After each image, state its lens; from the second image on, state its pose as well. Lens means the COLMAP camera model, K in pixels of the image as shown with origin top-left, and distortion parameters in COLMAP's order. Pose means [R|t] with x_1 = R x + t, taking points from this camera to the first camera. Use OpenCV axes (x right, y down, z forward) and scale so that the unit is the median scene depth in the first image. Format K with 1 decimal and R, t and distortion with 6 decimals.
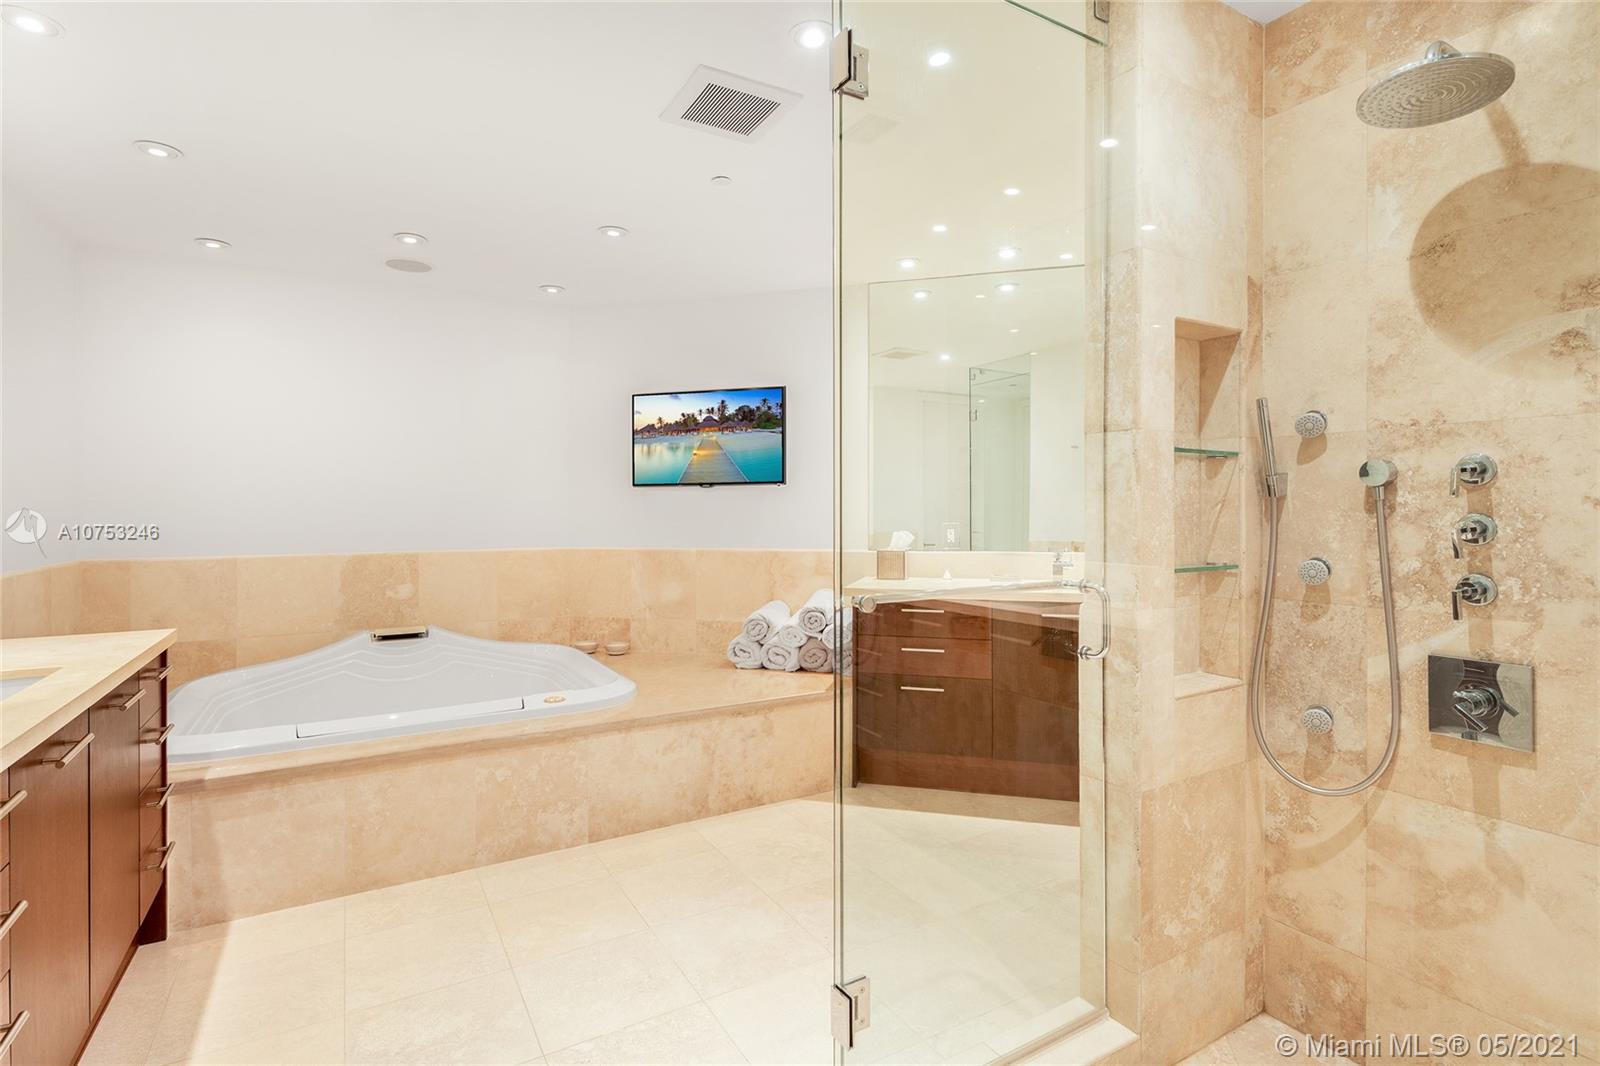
lens RADIAL K [[786.7, 0, 798.7], [0, 786.7, 514.7], [0, 0, 1]] dist [0.000702, 0.000071]
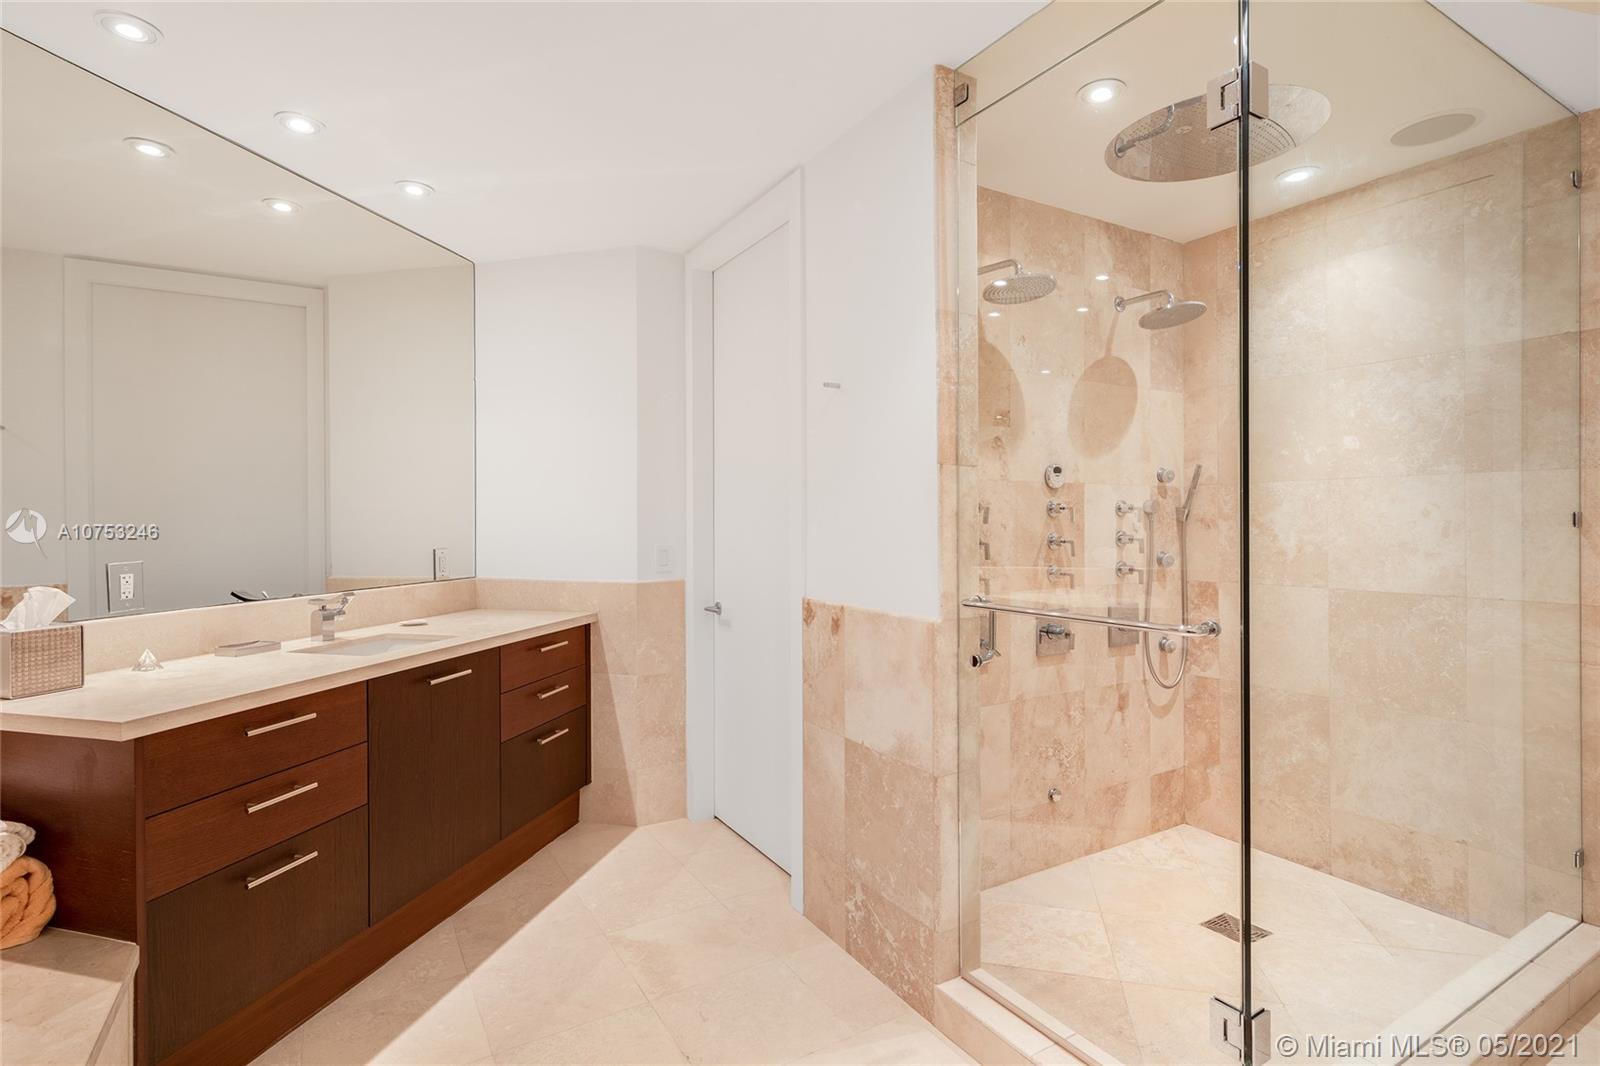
lens RADIAL K [[786.7, 0, 798.7], [0, 786.7, 514.7], [0, 0, 1]] dist [0.000702, 0.000071]
pose [[-0.021218, 0.011805, 0.999705, -0.750061], [0.006330, 0.999912, -0.011673, -0.021124], [-0.999755, 0.006080, -0.021291, 1.261259]]
